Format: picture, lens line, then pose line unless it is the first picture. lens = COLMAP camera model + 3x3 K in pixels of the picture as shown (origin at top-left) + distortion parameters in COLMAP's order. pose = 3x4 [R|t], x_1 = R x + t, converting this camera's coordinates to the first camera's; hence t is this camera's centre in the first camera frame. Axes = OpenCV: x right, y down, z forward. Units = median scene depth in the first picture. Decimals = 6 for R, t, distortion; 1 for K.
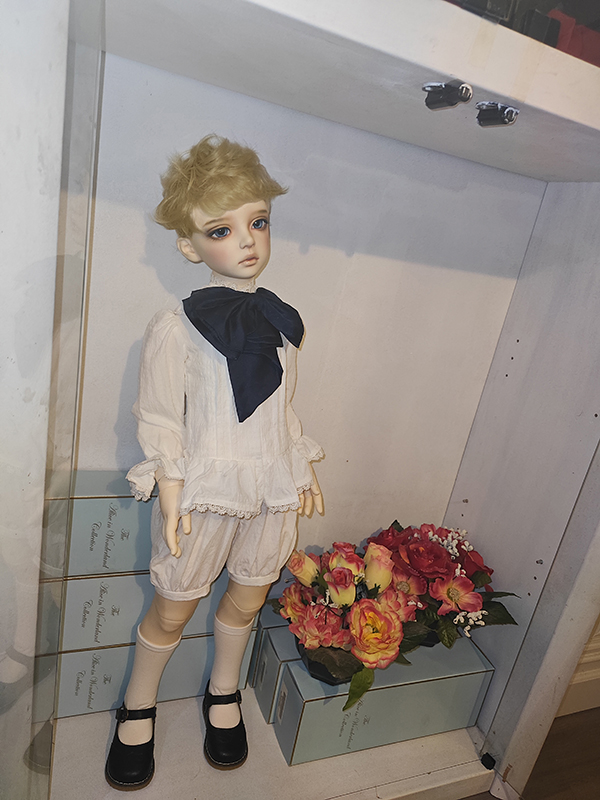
lens RADIAL K [[545.5, 0, 300.0], [0, 545.5, 400.0], [0, 0, 1]] dist [0.001483, -0.002380]
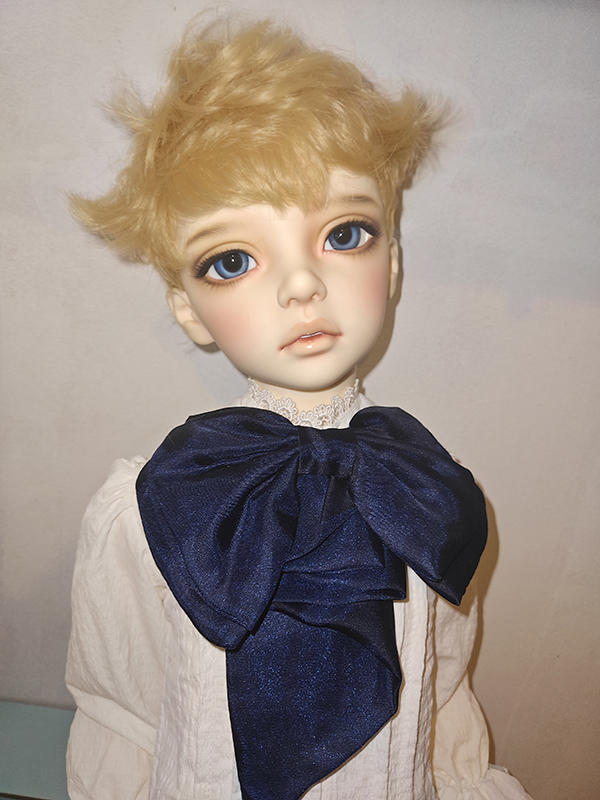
lens RADIAL K [[545.5, 0, 300.0], [0, 545.5, 400.0], [0, 0, 1]] dist [0.001483, -0.002380]
pose [[0.908549, 0.030813, -0.416641, 0.041953], [-0.086693, 0.989474, -0.115870, -0.169712], [0.408685, 0.141394, 0.901657, 0.659802]]
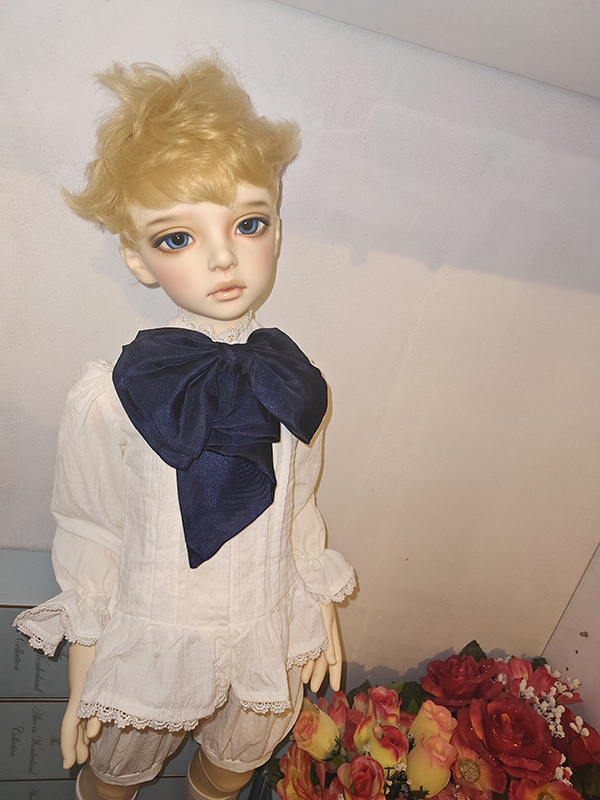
lens RADIAL K [[558.8, 0, 296.4], [0, 558.8, 396.7], [0, 0, 1]] dist [-0.000683, -0.002277]
pose [[0.978022, 0.097503, -0.184298, 0.088183], [-0.090026, 0.994756, 0.048534, -0.172866], [0.188064, -0.030876, 0.981671, 0.424308]]
